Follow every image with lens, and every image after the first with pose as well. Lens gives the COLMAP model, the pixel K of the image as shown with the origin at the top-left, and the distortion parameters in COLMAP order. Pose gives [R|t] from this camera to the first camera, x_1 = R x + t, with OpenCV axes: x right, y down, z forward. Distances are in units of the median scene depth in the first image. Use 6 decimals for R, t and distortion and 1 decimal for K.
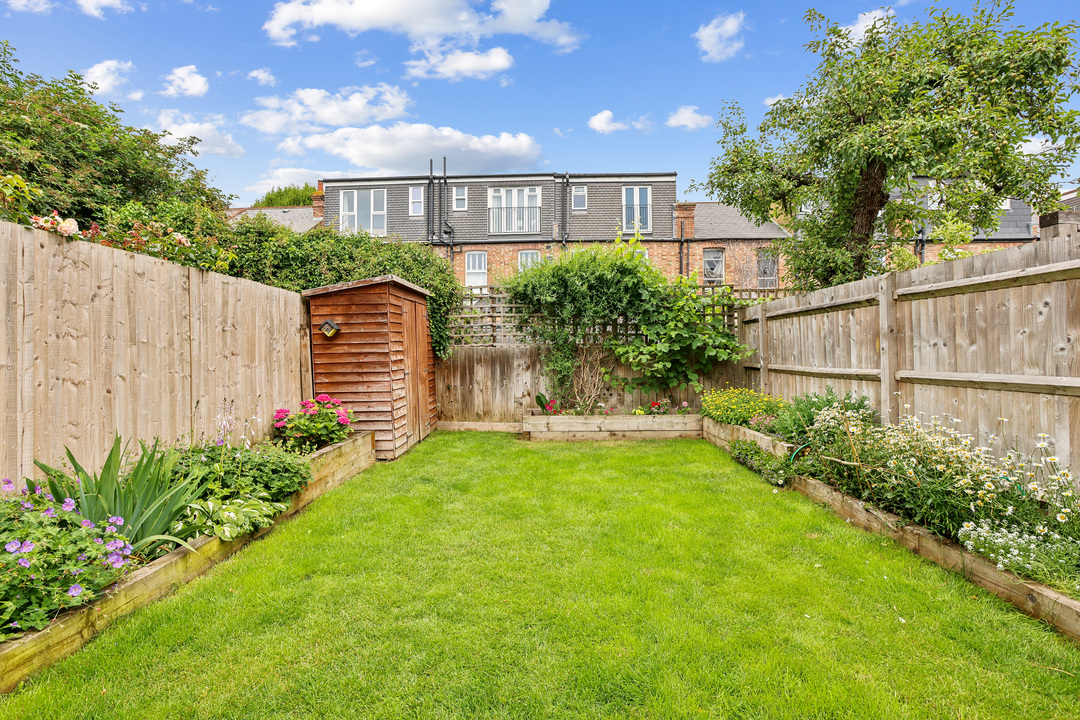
lens RADIAL K [[487.3, 0, 540.0], [0, 487.3, 360.0], [0, 0, 1]] dist [-0.048193, 0.000601]
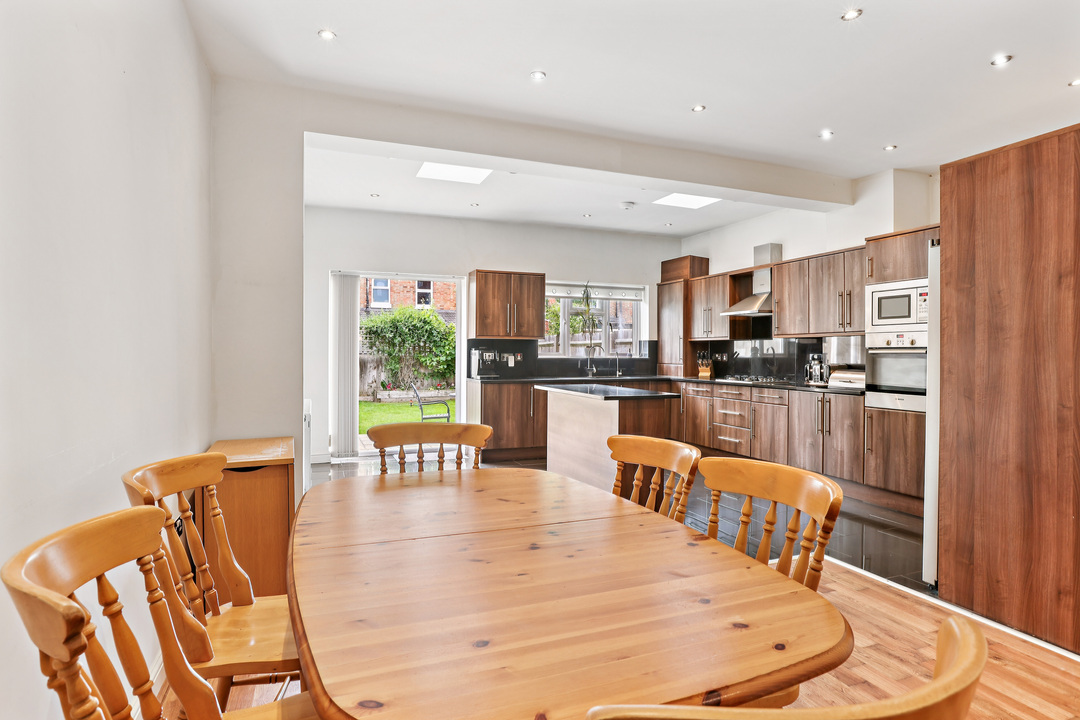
lens RADIAL K [[582.8, 0, 540.0], [0, 582.8, 360.0], [0, 0, 1]] dist [-0.000796, -0.000026]
pose [[0.917784, 0.004801, 0.397052, -0.357587], [-0.005534, 0.999984, 0.000701, -0.021635], [-0.397042, -0.002840, 0.917796, -1.458407]]
